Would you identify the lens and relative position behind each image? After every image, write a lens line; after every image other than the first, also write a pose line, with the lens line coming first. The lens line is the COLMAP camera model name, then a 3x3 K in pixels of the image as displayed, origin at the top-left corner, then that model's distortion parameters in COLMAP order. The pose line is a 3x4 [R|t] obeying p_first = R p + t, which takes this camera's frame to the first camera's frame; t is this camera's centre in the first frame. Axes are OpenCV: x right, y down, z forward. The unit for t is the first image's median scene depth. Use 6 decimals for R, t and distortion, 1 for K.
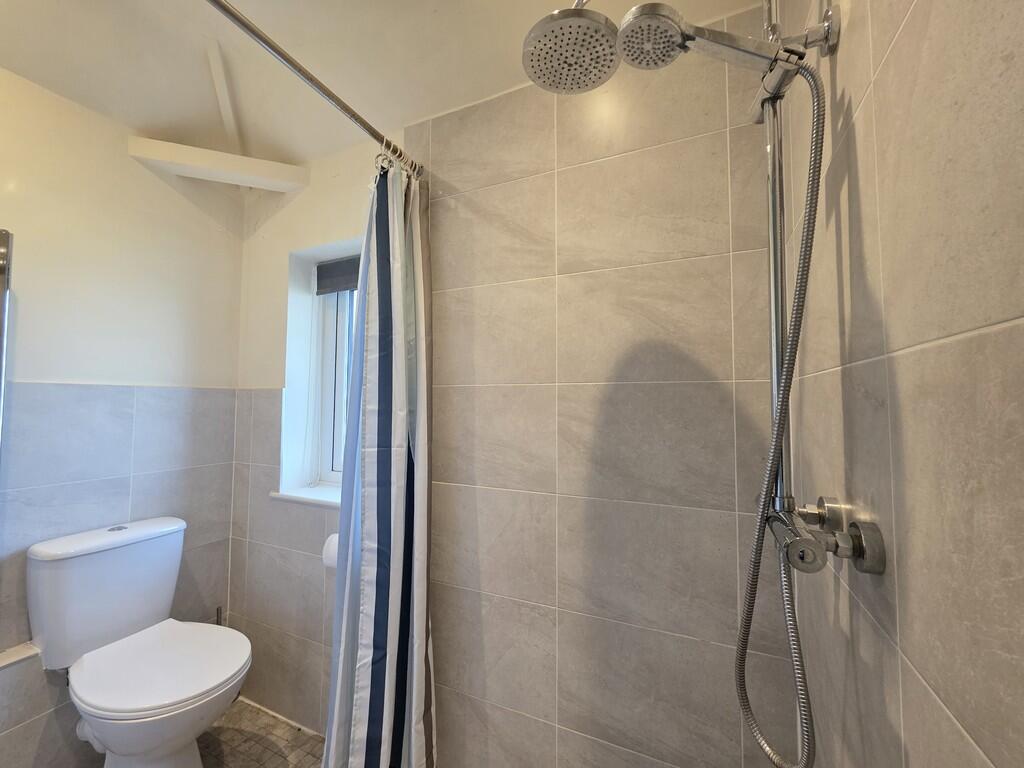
lens RADIAL K [[409.5, 0, 512.5], [0, 409.5, 383.8], [0, 0, 1]] dist [-0.000525, -0.000055]
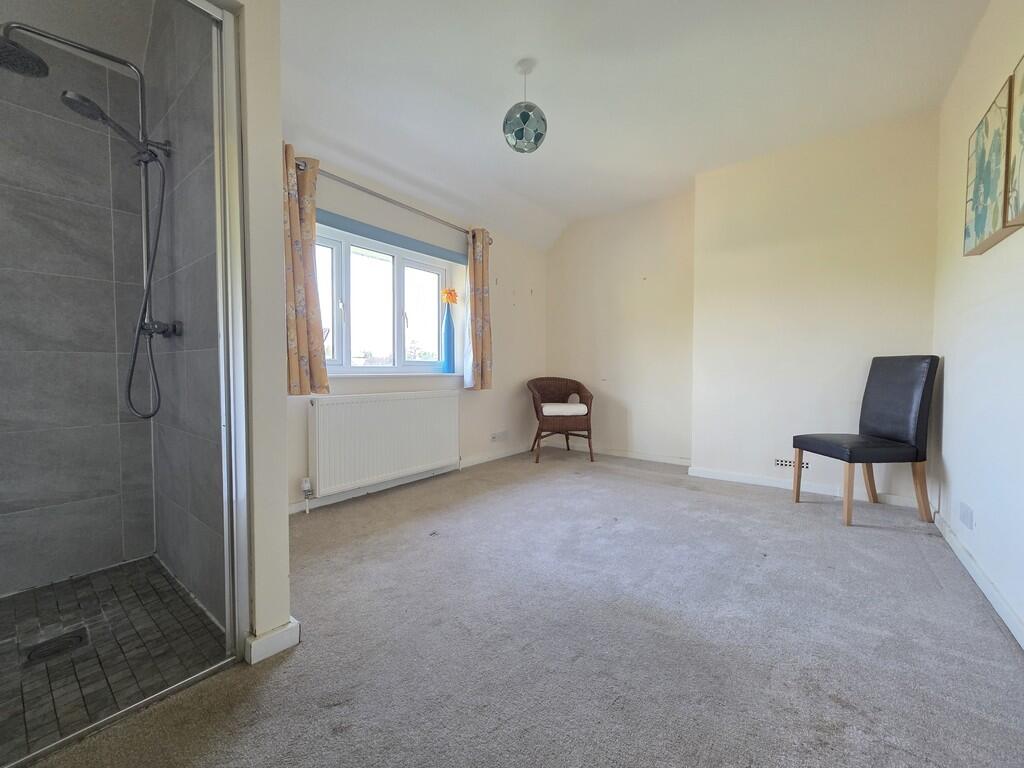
lens RADIAL K [[409.5, 0, 513.2], [0, 409.5, 382.4], [0, 0, 1]] dist [-0.000525, -0.000055]
pose [[0.223207, -0.043889, 0.973783, -0.838620], [-0.054027, 0.996893, 0.057314, 0.233393], [-0.973273, -0.065403, 0.220142, -1.136486]]
